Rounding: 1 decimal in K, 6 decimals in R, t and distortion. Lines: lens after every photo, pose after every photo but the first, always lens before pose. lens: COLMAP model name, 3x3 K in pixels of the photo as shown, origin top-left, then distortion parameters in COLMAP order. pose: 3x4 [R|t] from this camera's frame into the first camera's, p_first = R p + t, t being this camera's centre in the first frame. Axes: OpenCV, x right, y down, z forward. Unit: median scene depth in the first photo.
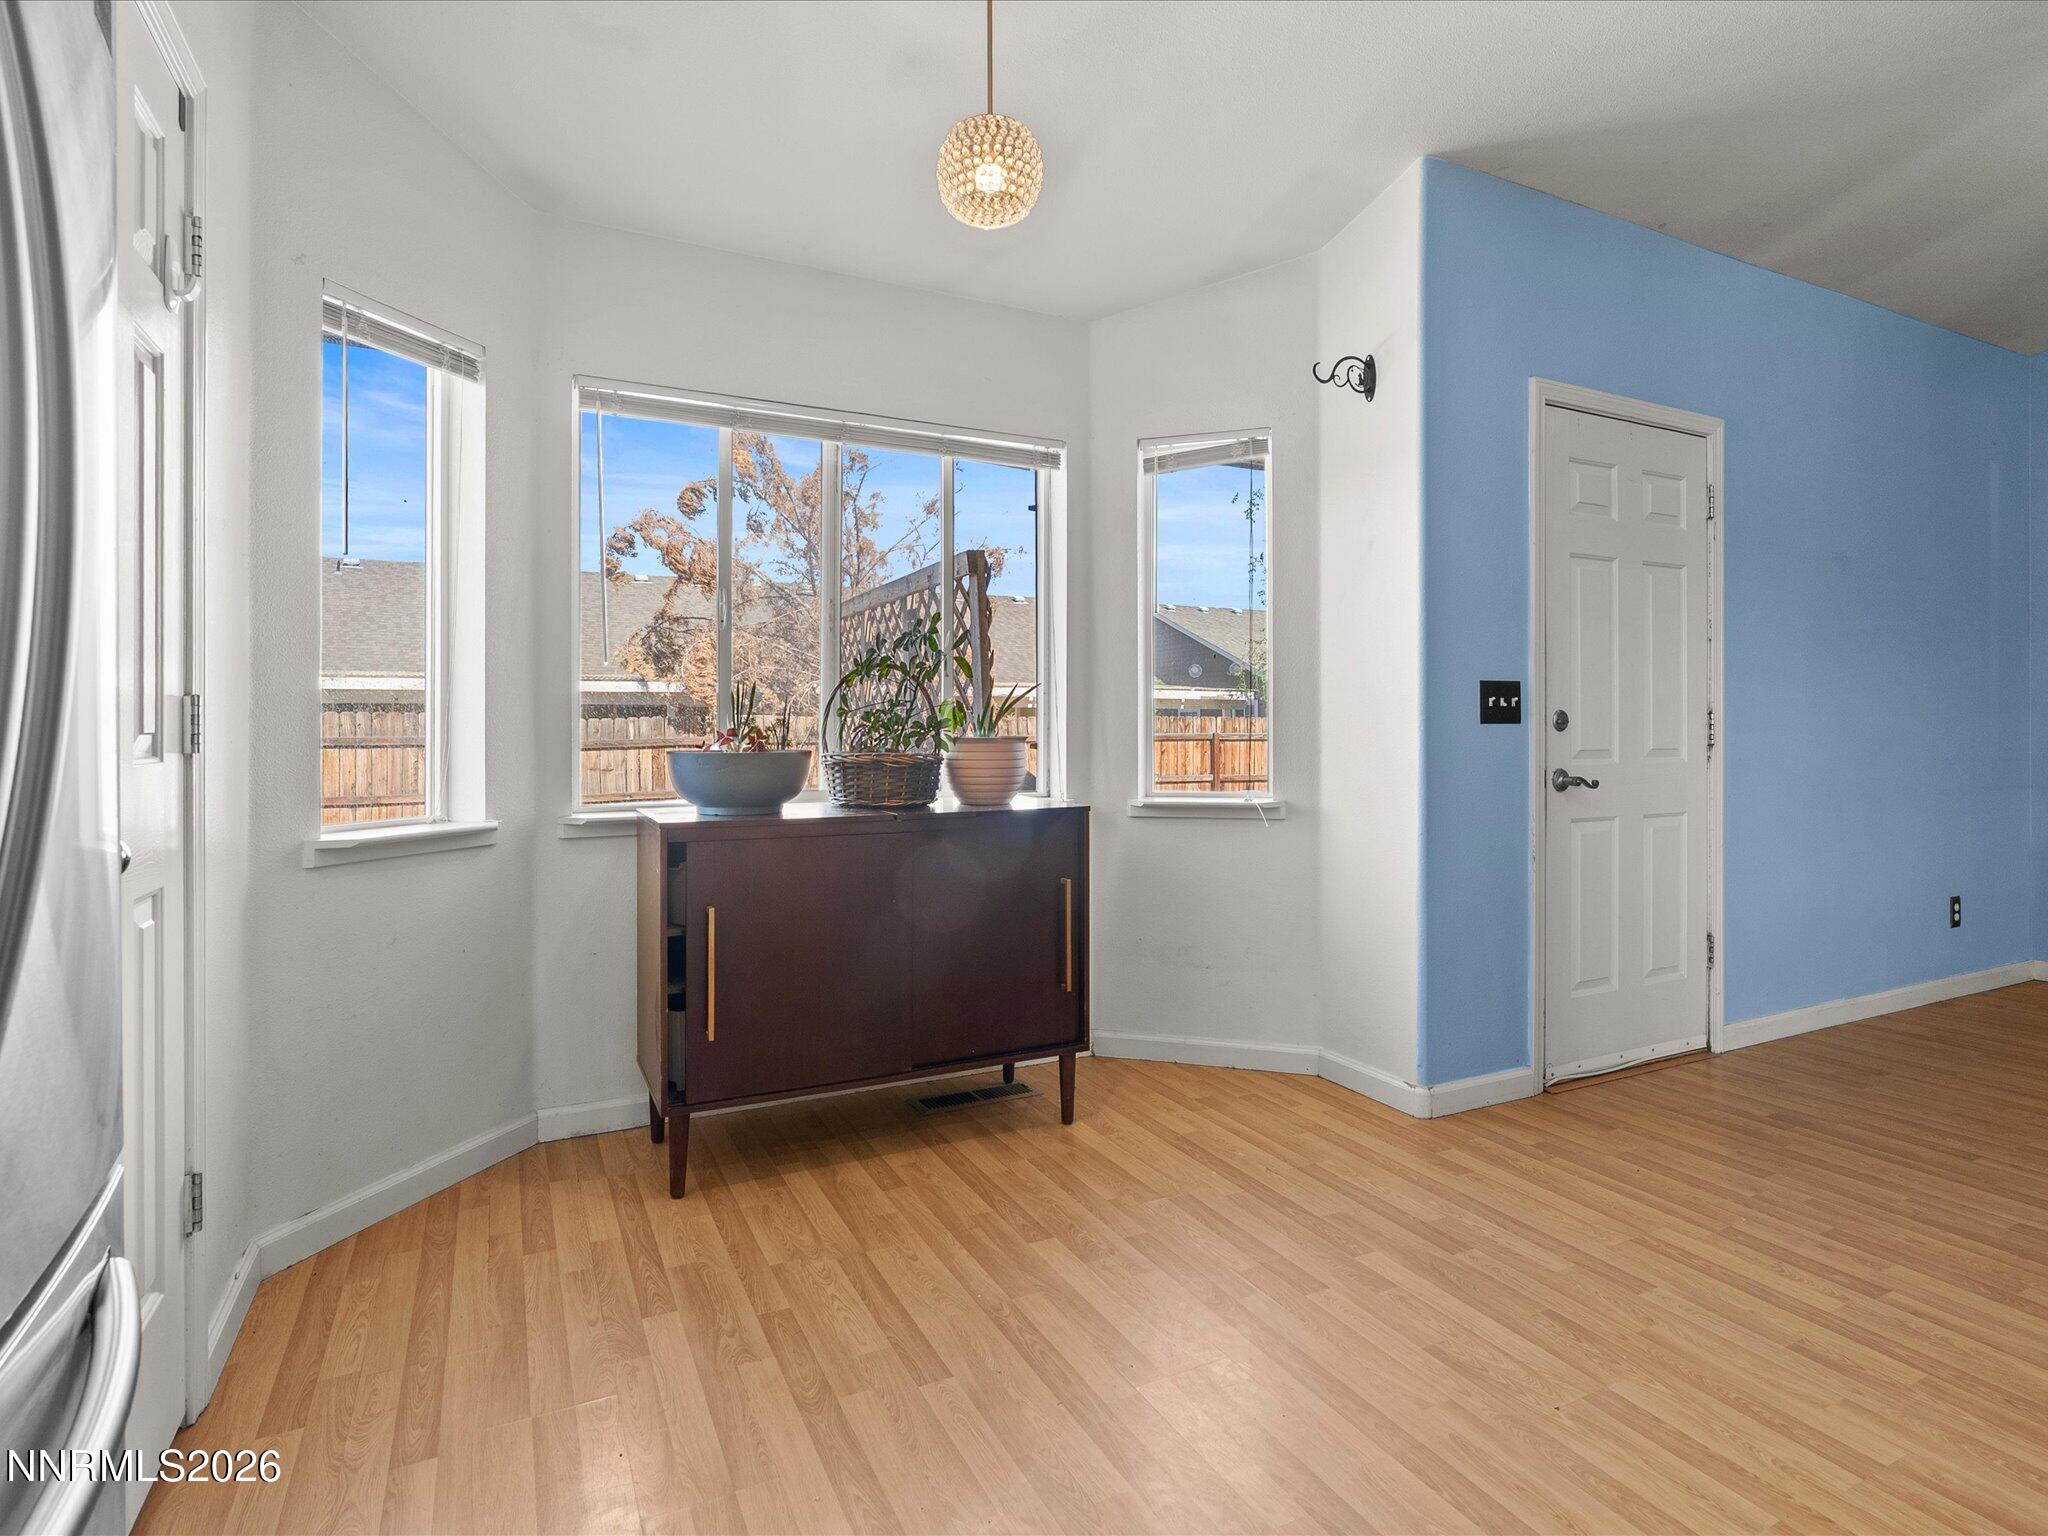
lens RADIAL K [[1047.2, 0, 1020.1], [0, 1047.2, 734.4], [0, 0, 1]] dist [-0.005388, 0.001061]
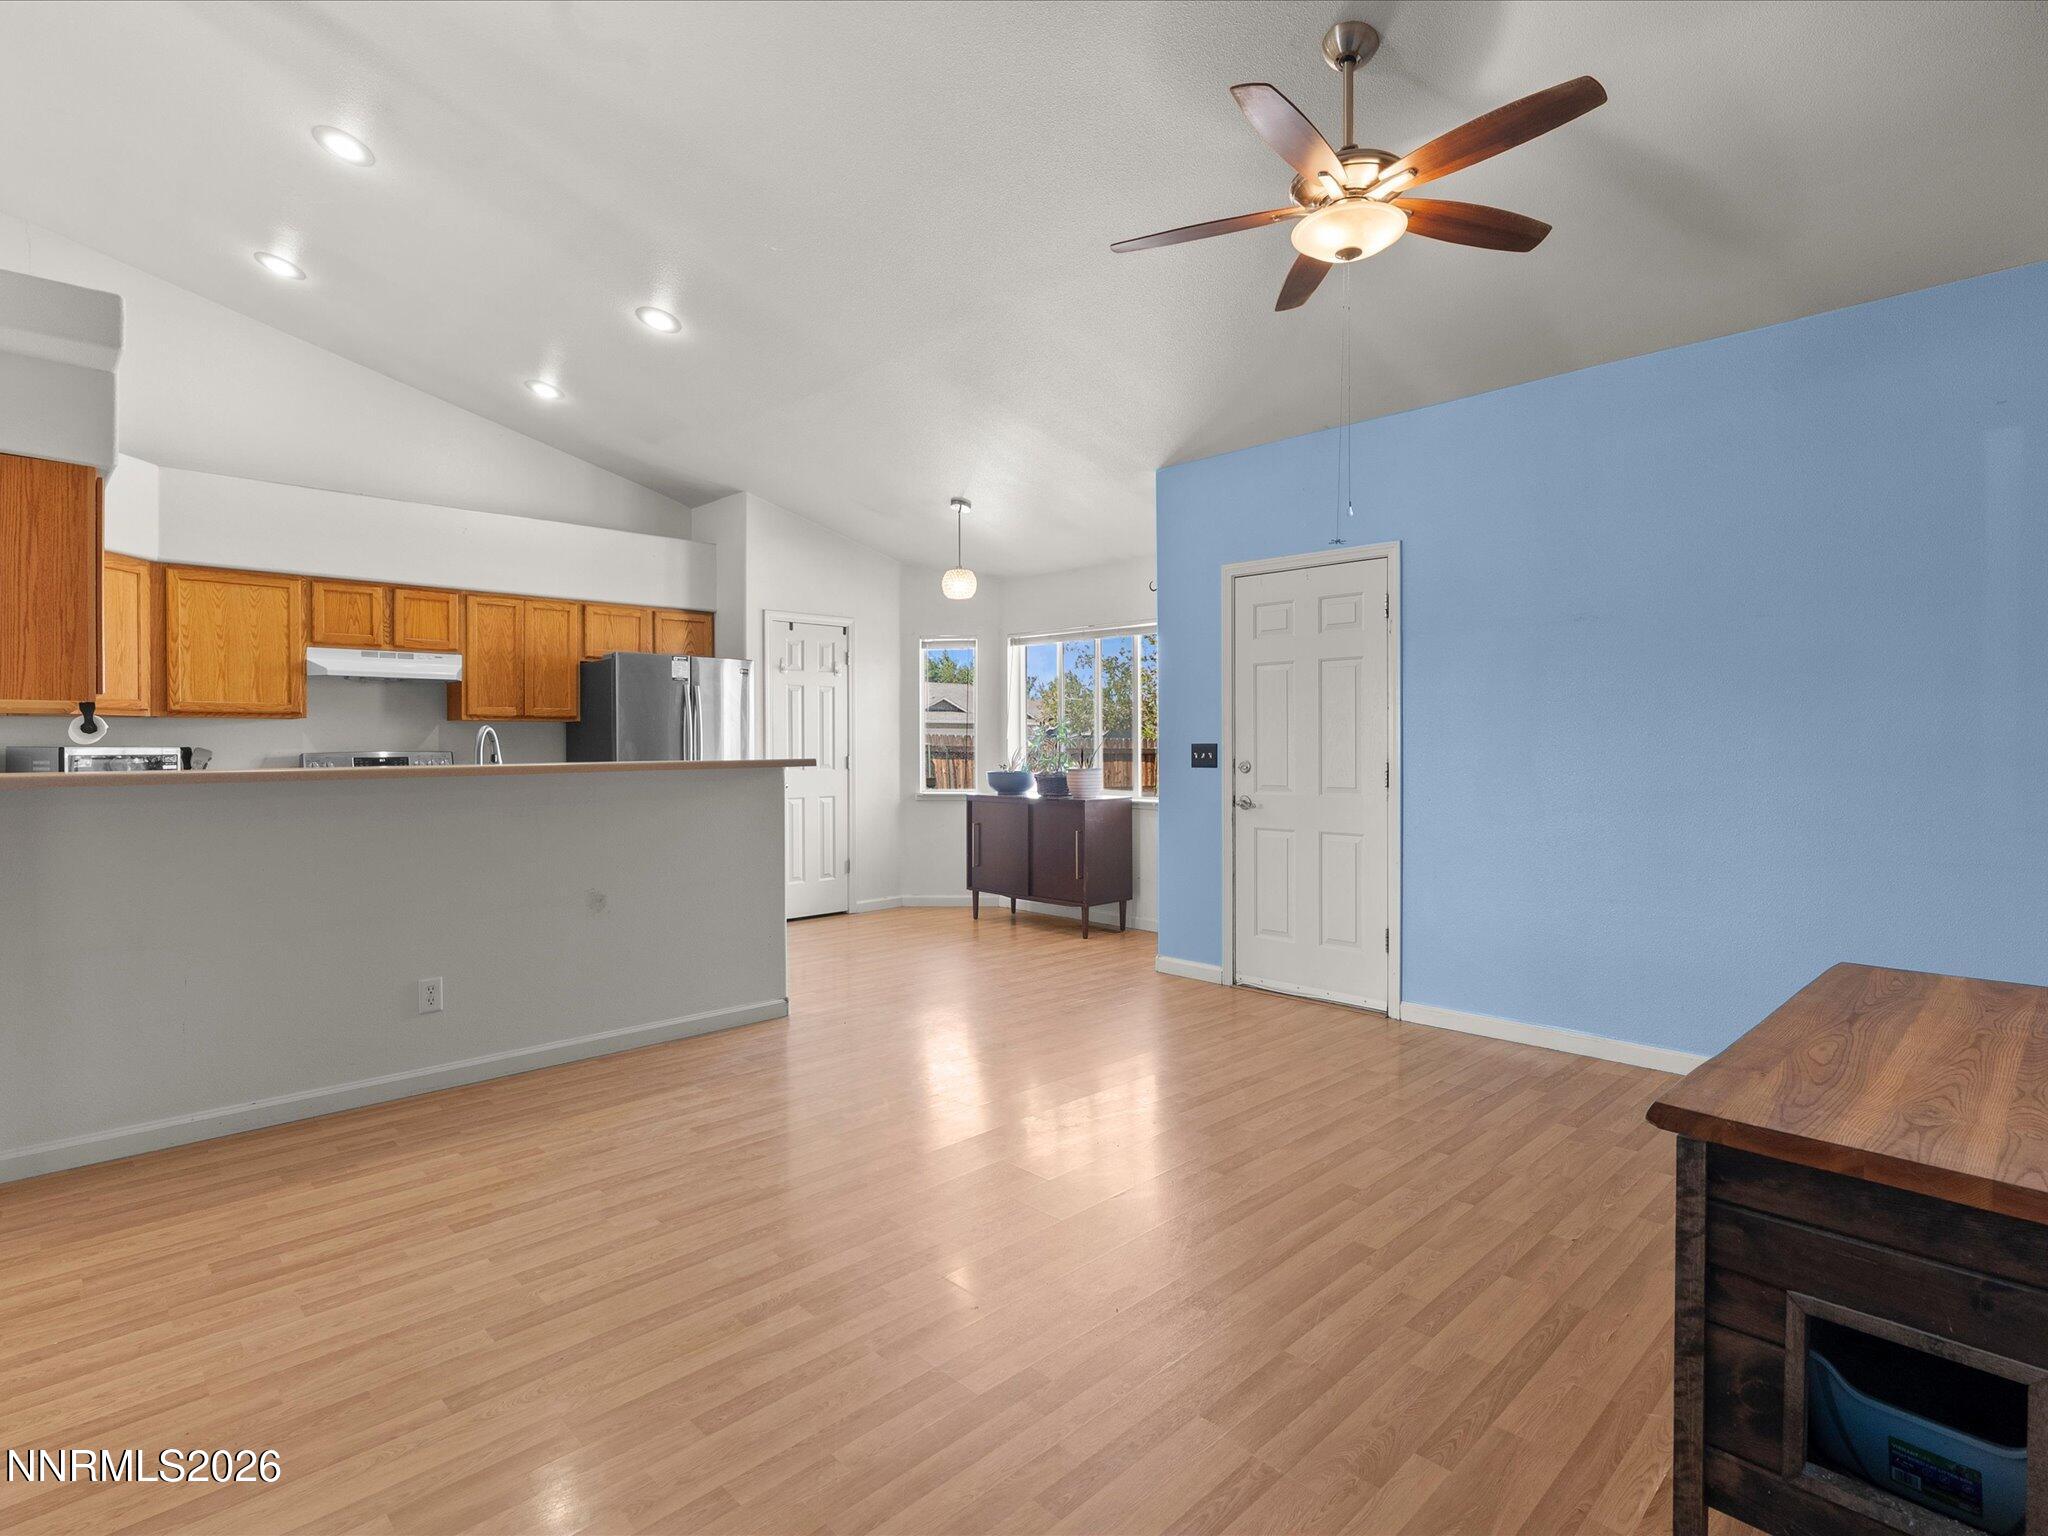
lens RADIAL K [[1037.1, 0, 1024.4], [0, 1037.1, 759.6], [0, 0, 1]] dist [-0.007142, 0.000775]
pose [[0.313781, 0.016766, -0.949347, 2.416859], [-0.004277, 0.999859, 0.016244, -0.060966], [0.949486, -0.001037, 0.313809, 0.188574]]
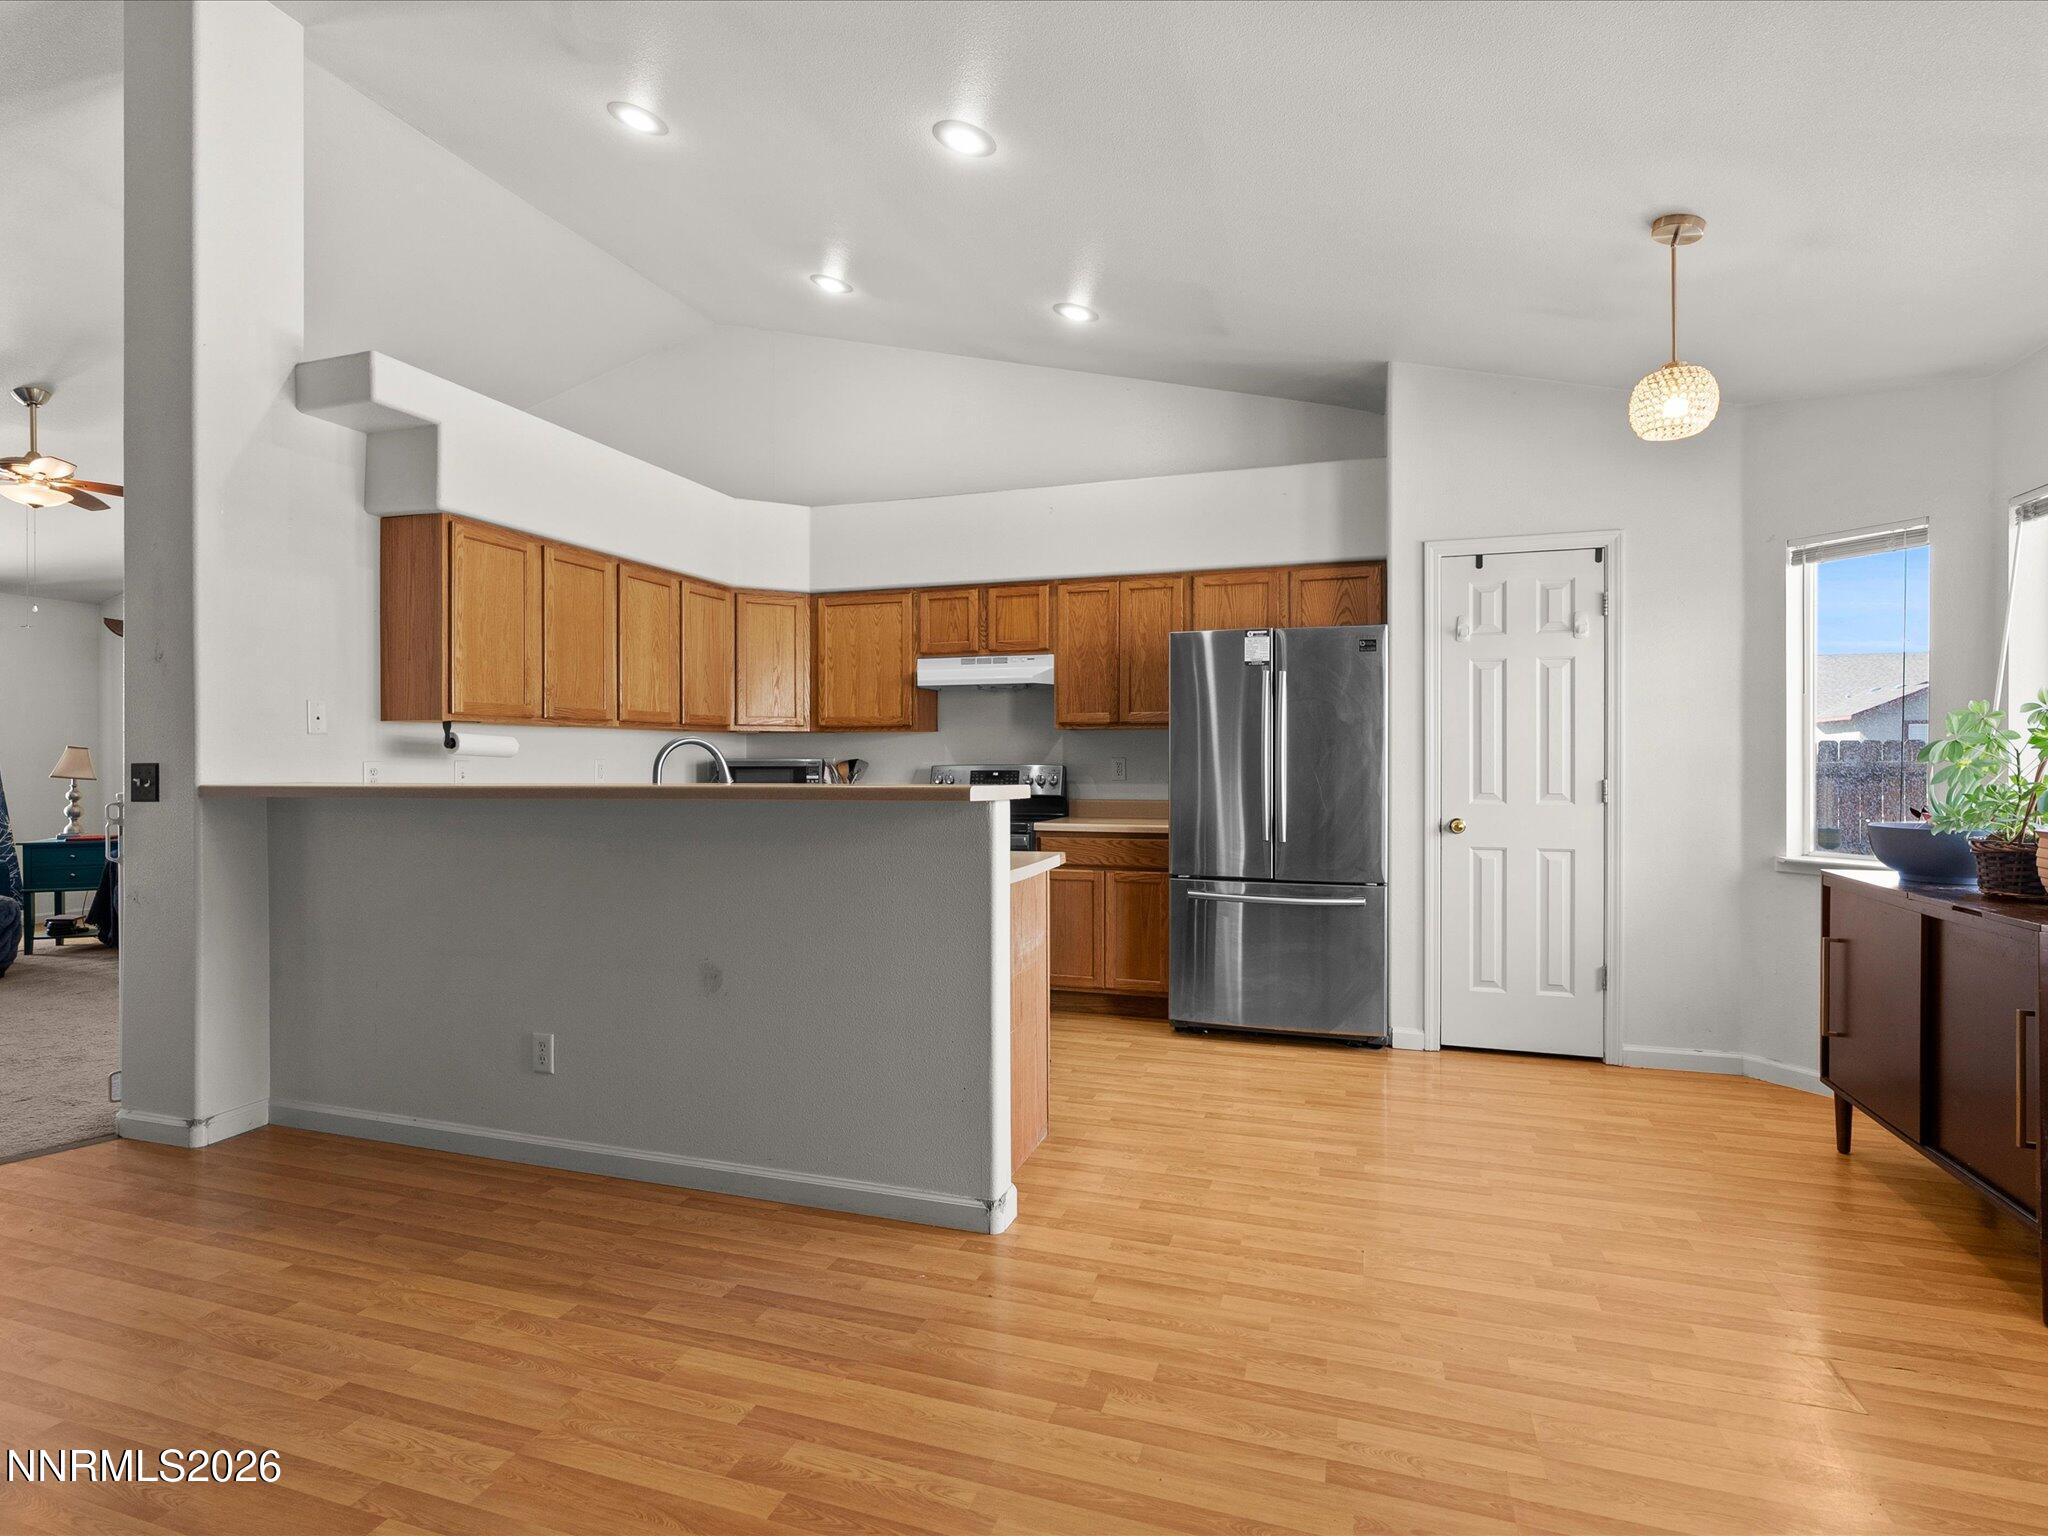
lens RADIAL K [[1037.1, 0, 1024.4], [0, 1037.1, 759.6], [0, 0, 1]] dist [-0.007142, 0.000775]
pose [[-0.699865, 0.005855, -0.714251, 1.278760], [-0.002313, 0.999943, 0.010463, -0.067966], [0.714272, 0.008974, -0.699811, 1.113249]]
